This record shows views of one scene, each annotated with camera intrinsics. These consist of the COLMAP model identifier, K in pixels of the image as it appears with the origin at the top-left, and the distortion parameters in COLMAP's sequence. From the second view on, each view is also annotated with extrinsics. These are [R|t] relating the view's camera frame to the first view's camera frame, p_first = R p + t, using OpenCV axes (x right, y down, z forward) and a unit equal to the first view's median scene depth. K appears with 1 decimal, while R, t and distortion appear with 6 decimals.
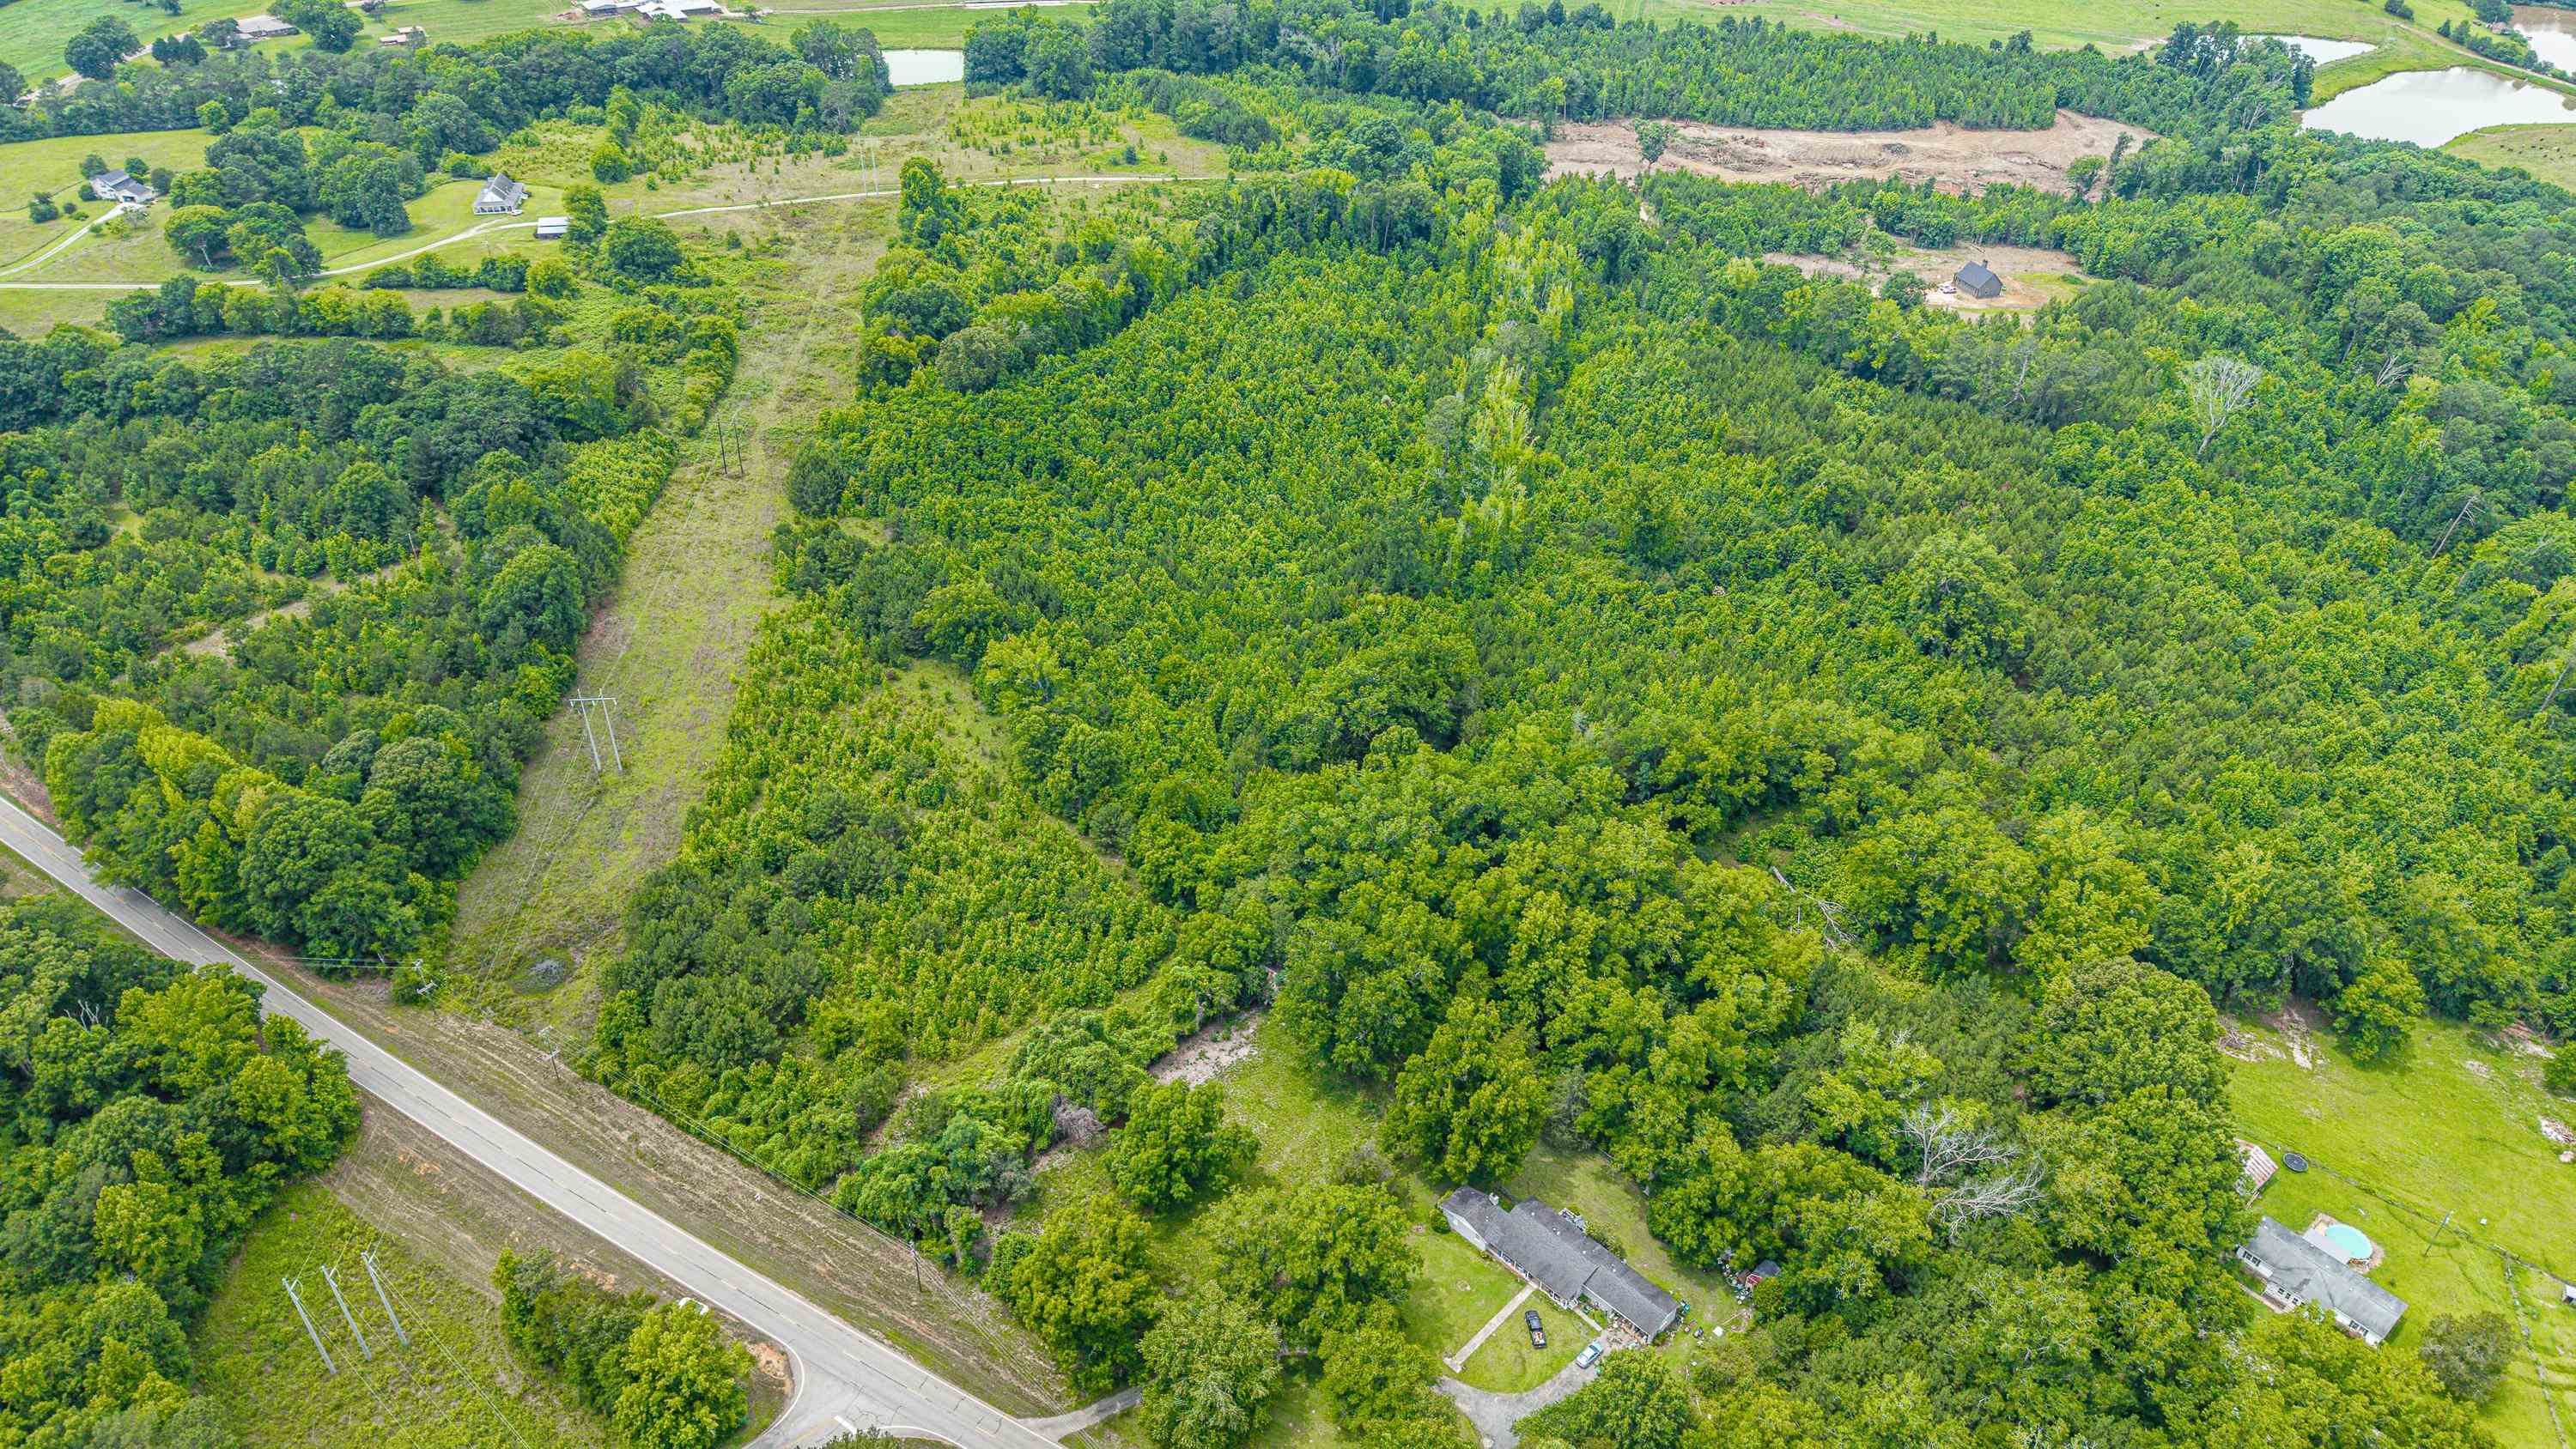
lens RADIAL K [[1718.0, 0, 1288.0], [0, 1718.0, 724.5], [0, 0, 1]] dist [0.032239, -0.026903]
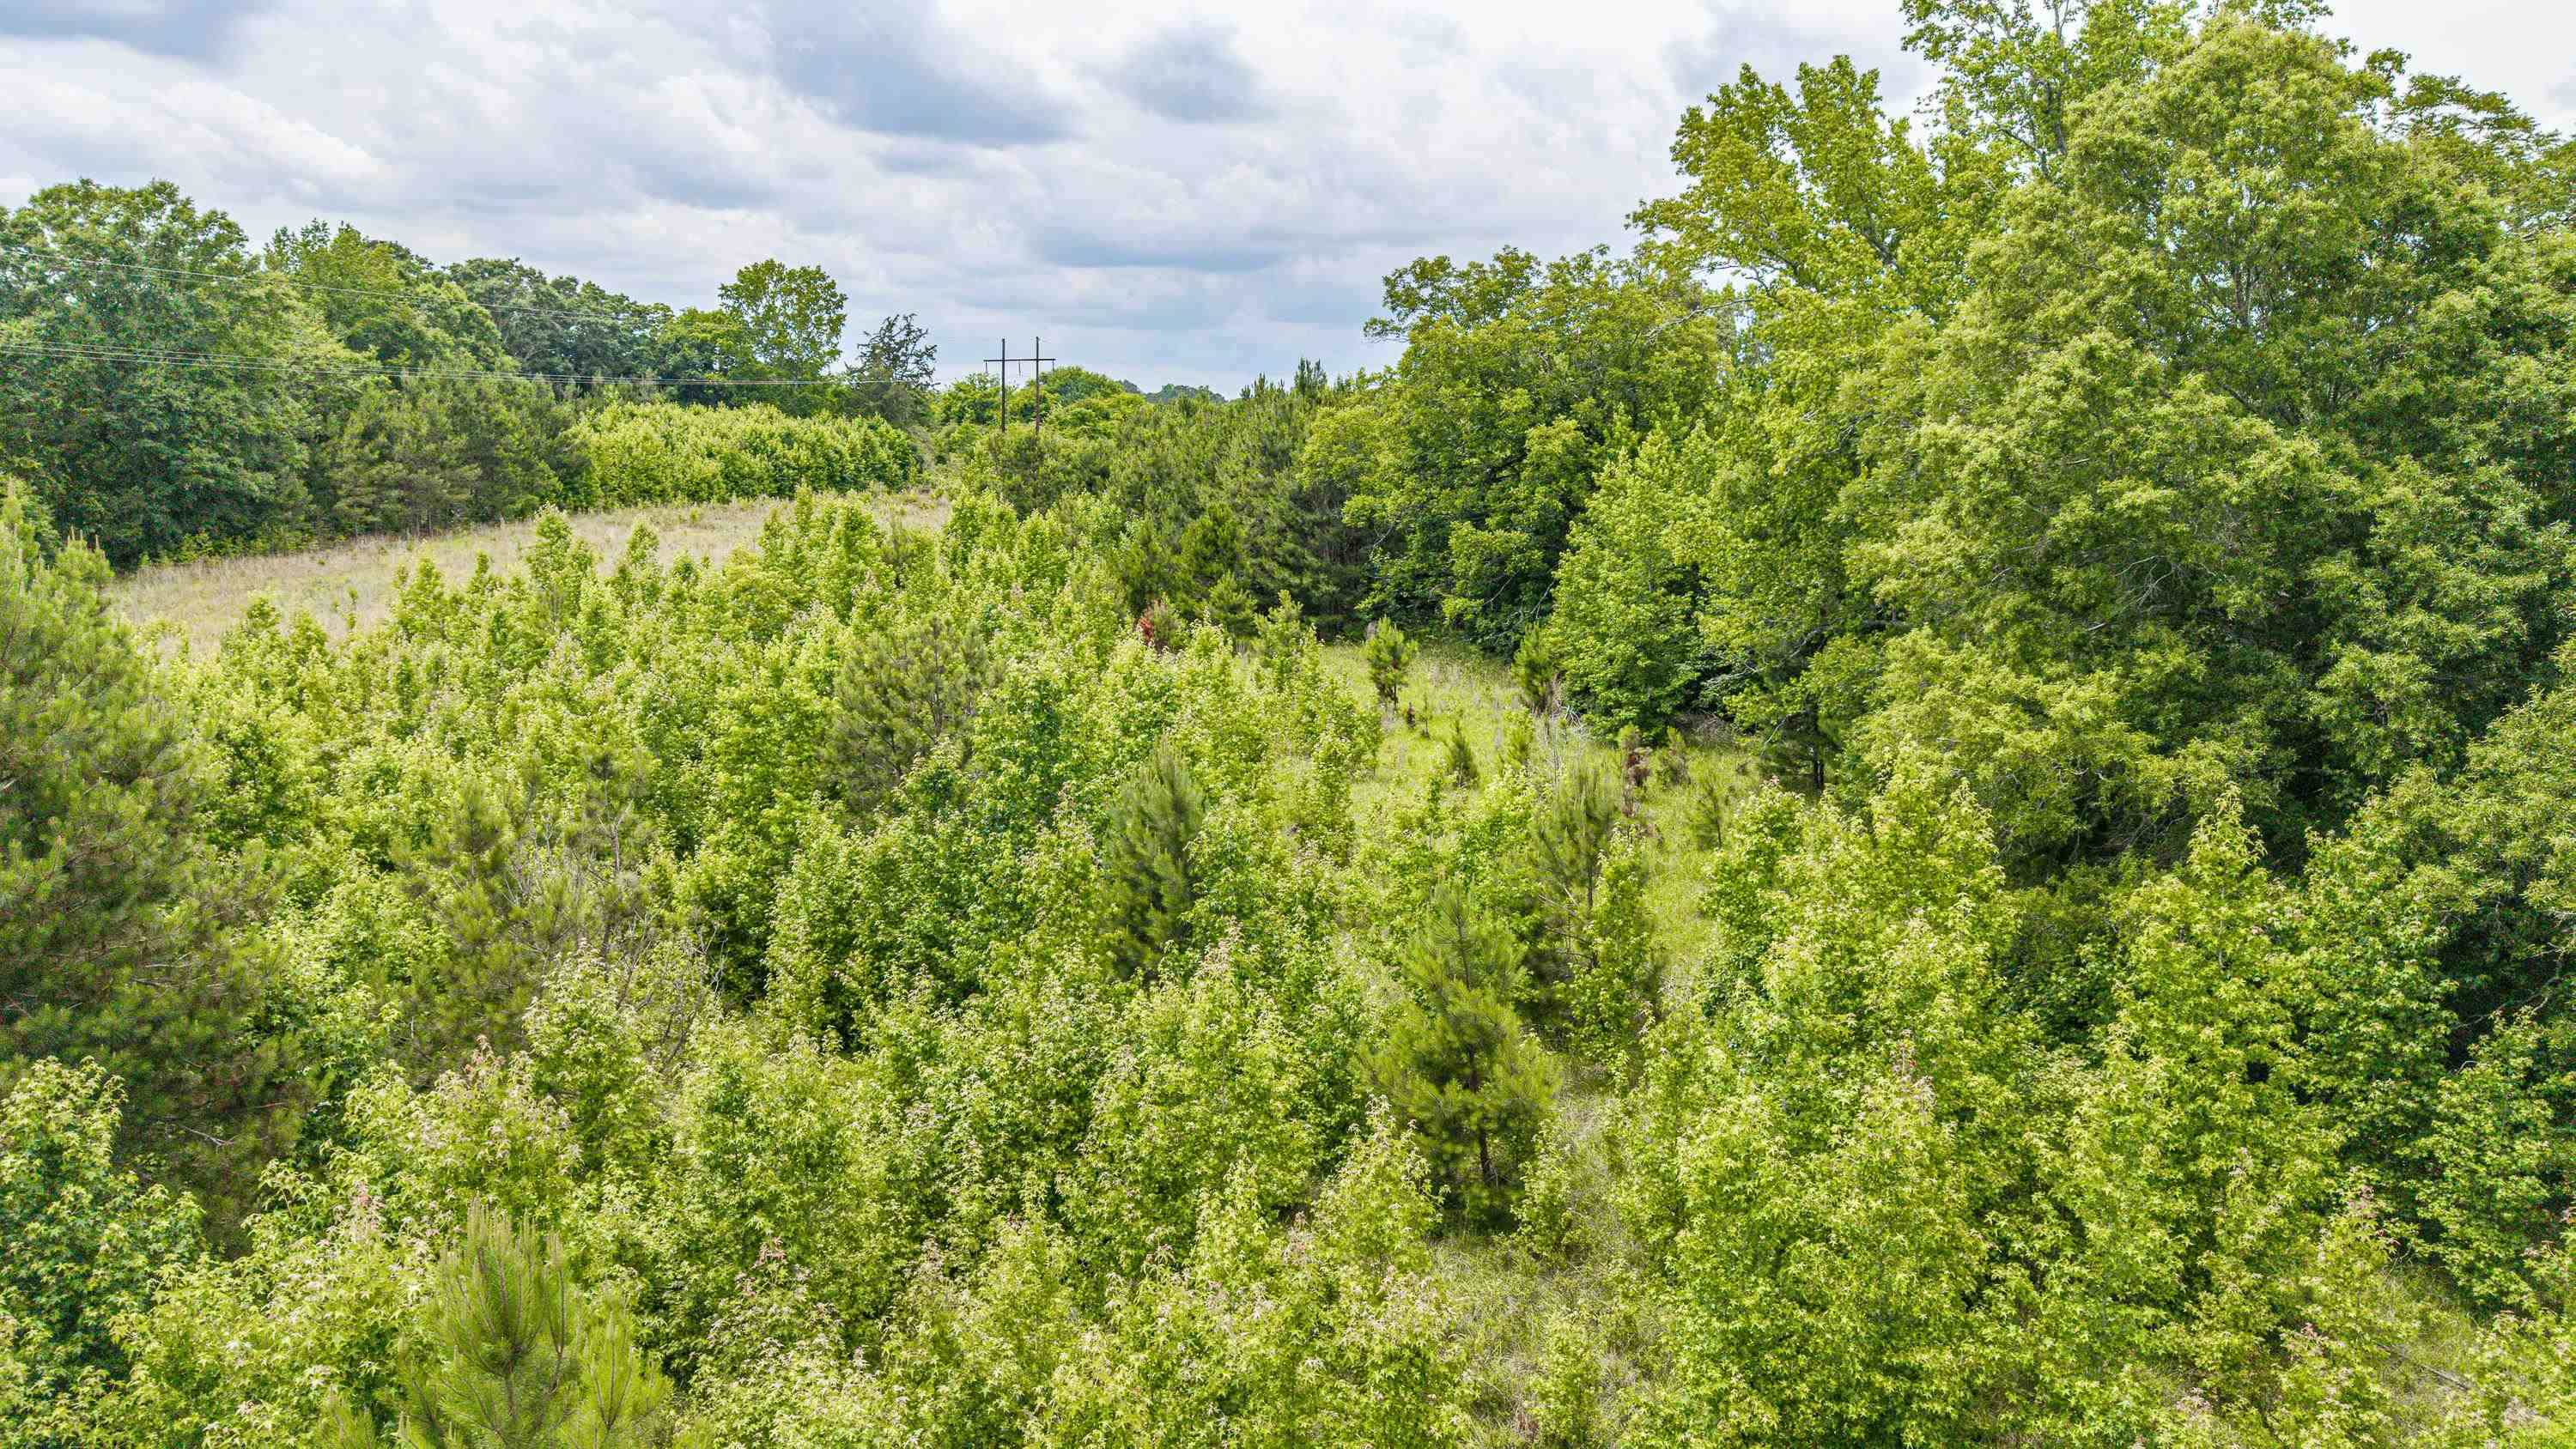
lens RADIAL K [[1678.1, 0, 1274.2], [0, 1678.1, 731.9], [0, 0, 1]] dist [0.158779, -0.171861]
pose [[0.935058, 0.046796, -0.351393, -0.183297], [-0.197809, 0.891454, -0.407653, 0.076502], [0.294174, 0.450687, 0.842818, 1.061547]]
